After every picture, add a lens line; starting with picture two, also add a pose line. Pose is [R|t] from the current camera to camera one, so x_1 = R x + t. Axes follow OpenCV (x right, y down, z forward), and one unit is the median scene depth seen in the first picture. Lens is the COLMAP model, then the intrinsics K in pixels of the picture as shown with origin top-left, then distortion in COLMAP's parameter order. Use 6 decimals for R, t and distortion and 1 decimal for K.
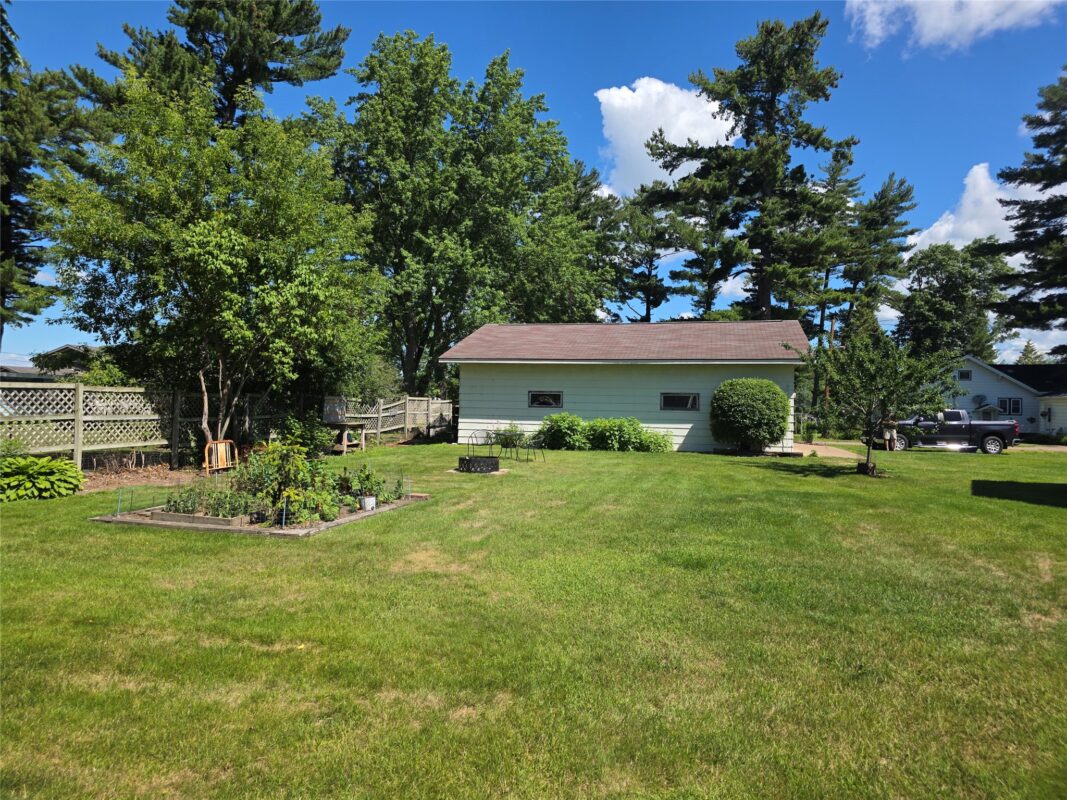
lens RADIAL K [[717.1, 0, 533.7], [0, 717.1, 401.1], [0, 0, 1]] dist [0.032307, -0.004801]
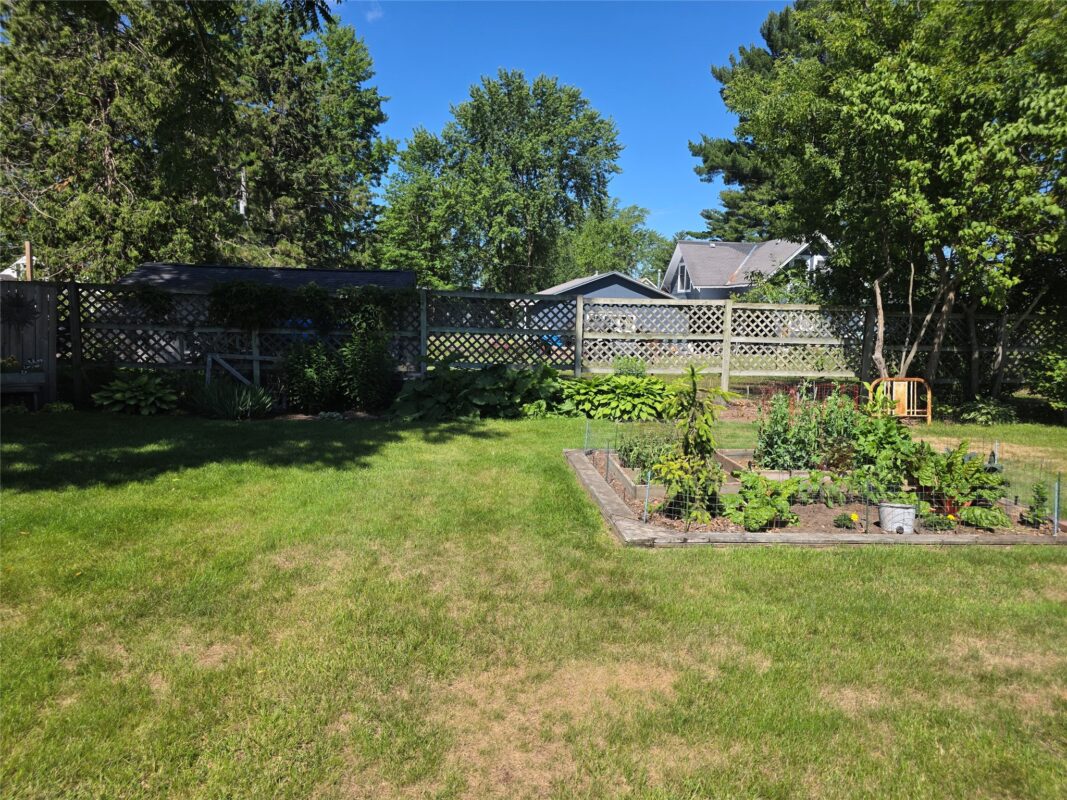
lens RADIAL K [[717.1, 0, 532.1], [0, 717.1, 400.7], [0, 0, 1]] dist [0.032307, -0.004801]
pose [[0.342965, 0.107828, -0.933139, 0.119256], [-0.017079, 0.993941, 0.108576, 0.006161], [0.939193, -0.021301, 0.342729, 0.434398]]
